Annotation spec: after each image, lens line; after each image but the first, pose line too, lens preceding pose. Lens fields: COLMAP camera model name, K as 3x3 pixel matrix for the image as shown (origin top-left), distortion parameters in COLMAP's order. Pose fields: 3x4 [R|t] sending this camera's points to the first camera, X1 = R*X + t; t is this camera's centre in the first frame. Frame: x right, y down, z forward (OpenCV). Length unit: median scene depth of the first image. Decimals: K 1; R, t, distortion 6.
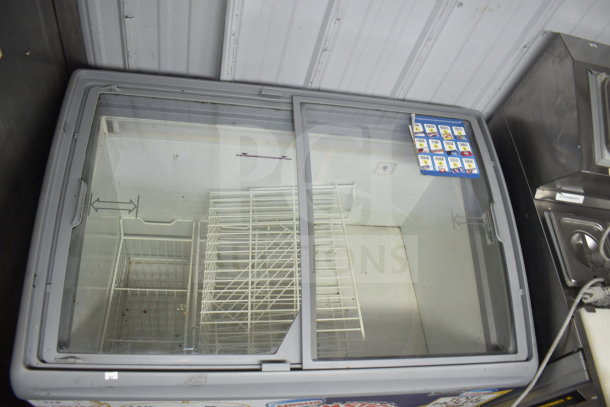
lens RADIAL K [[477.7, 0, 305.0], [0, 477.7, 203.5], [0, 0, 1]] dist [-0.080618, -0.001793]
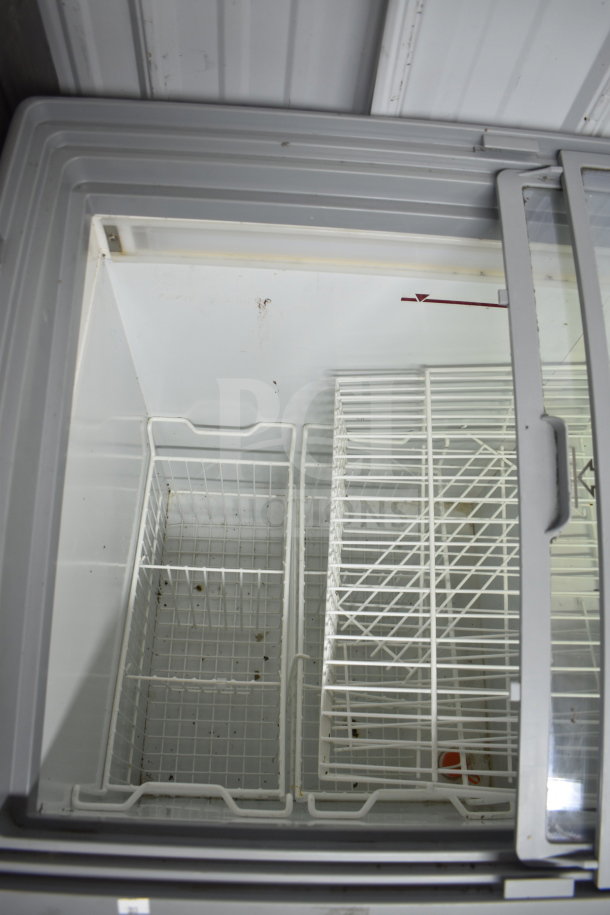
lens RADIAL K [[716.6, 0, 305.0], [0, 716.6, 457.5], [0, 0, 1]] dist [-0.080618, -0.001793]
pose [[0.986426, 0.031436, -0.161172, -0.130048], [-0.002168, 0.983913, 0.178637, -0.079986], [0.164195, -0.175863, 0.970625, 0.359071]]
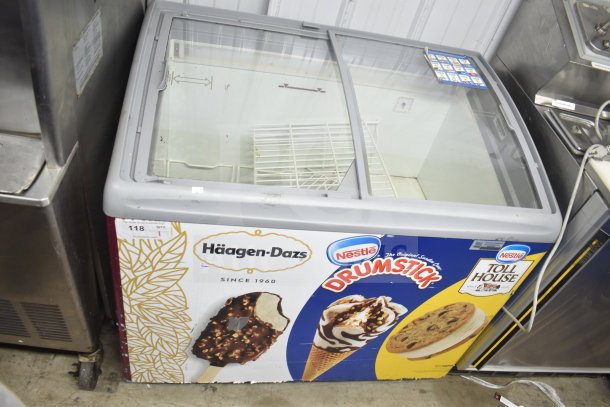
lens RADIAL K [[477.7, 0, 305.0], [0, 477.7, 203.5], [0, 0, 1]] dist [-0.080618, -0.001793]
pose [[0.998927, -0.026899, 0.037705, -0.139621], [0.034301, 0.976673, -0.211972, 0.452896], [-0.031124, 0.213038, 0.976548, -0.082713]]
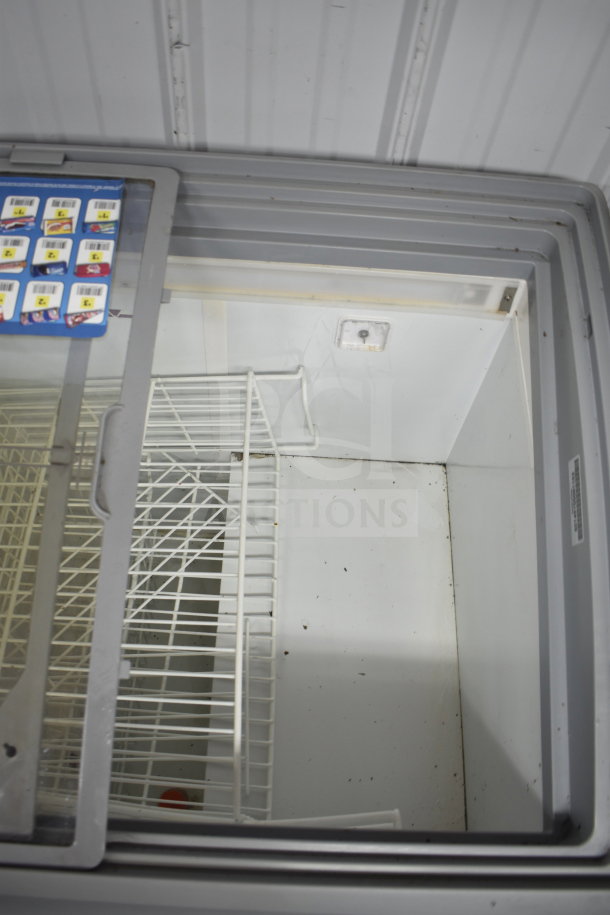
lens RADIAL K [[979.2, 0, 306.9], [0, 979.2, 430.7], [0, 0, 1]] dist [-0.135843, 0.005128]
pose [[0.984348, 0.006280, -0.176124, 0.632490], [-0.002172, 0.999721, 0.023509, -0.000479], [0.176222, -0.022758, 0.984087, 0.295956]]
